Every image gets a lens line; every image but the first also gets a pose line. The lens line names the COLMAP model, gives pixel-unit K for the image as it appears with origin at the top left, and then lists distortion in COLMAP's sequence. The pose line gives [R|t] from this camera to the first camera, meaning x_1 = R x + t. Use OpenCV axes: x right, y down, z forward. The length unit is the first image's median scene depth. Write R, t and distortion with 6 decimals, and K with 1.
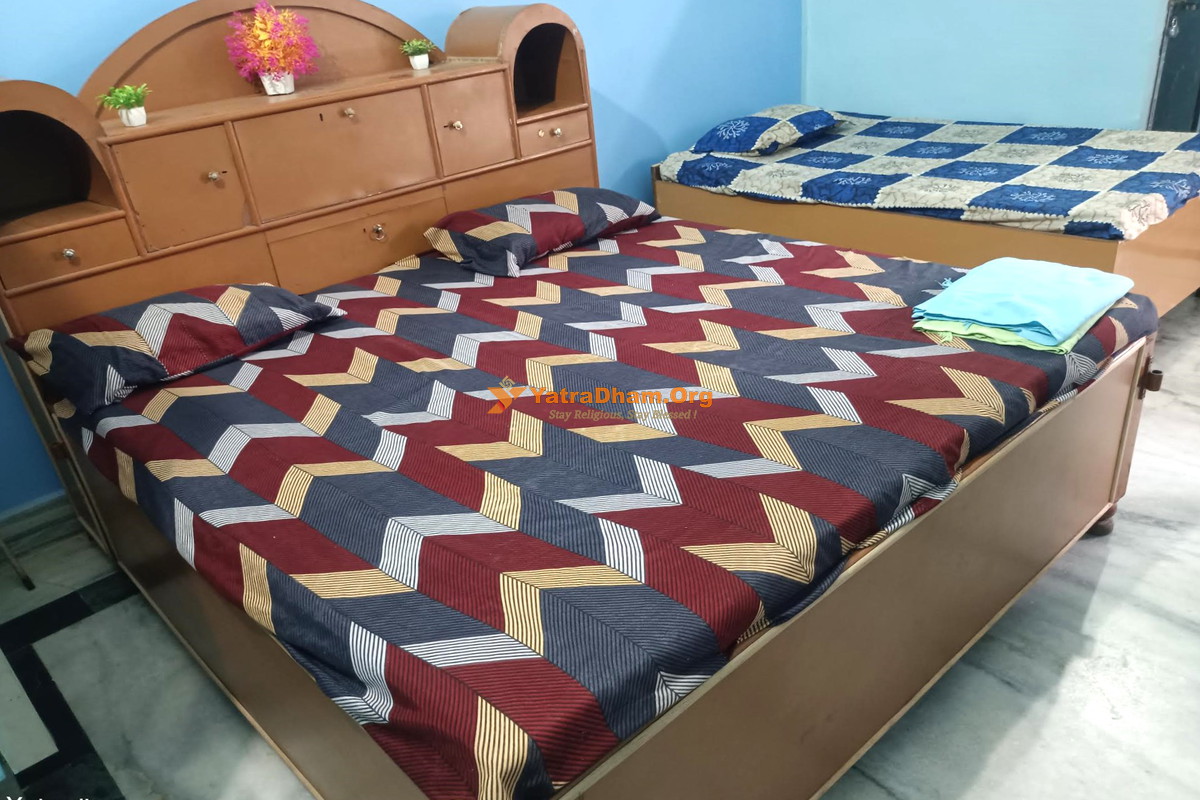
lens RADIAL K [[885.6, 0, 615.1], [0, 885.6, 428.9], [0, 0, 1]] dist [0.052697, -0.086830]
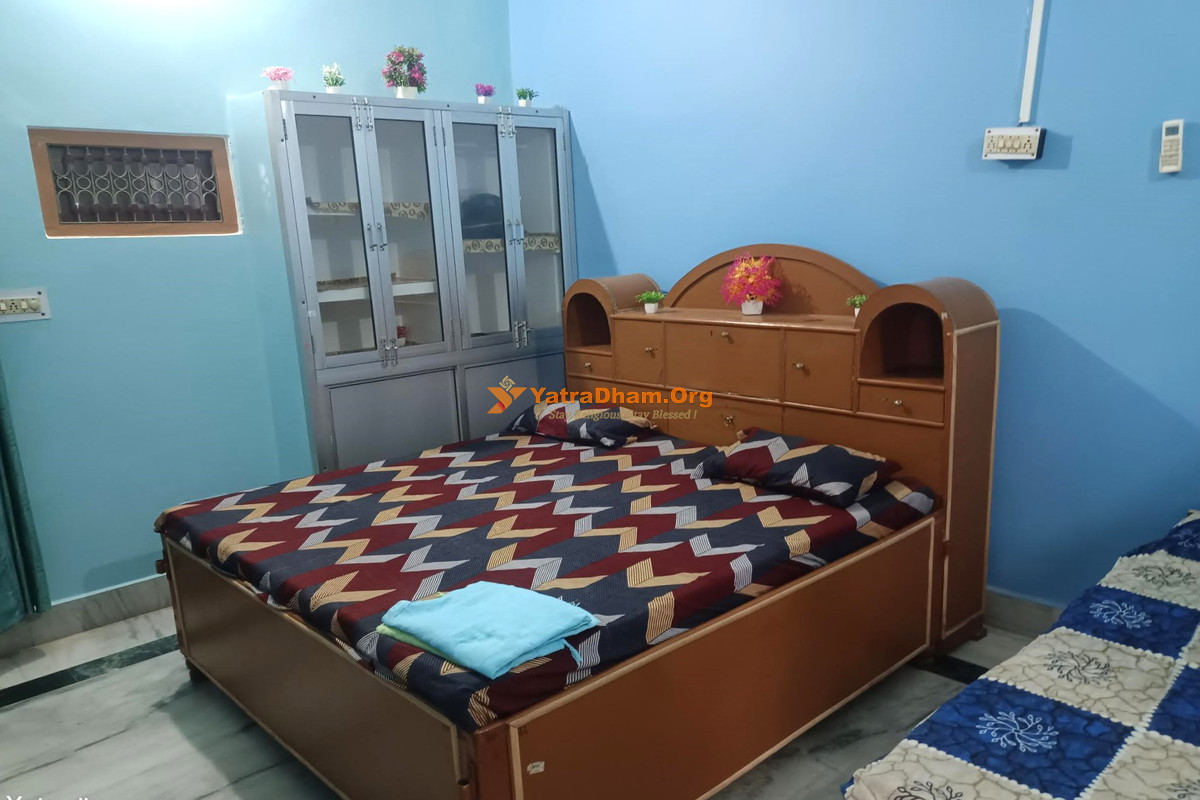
lens RADIAL K [[885.6, 0, 615.1], [0, 885.6, 428.9], [0, 0, 1]] dist [0.052697, -0.086830]
pose [[0.033744, 0.307446, -0.950967, 1.191628], [-0.442545, 0.857740, 0.261603, -0.581091], [0.896111, 0.412018, 0.165002, 0.767964]]
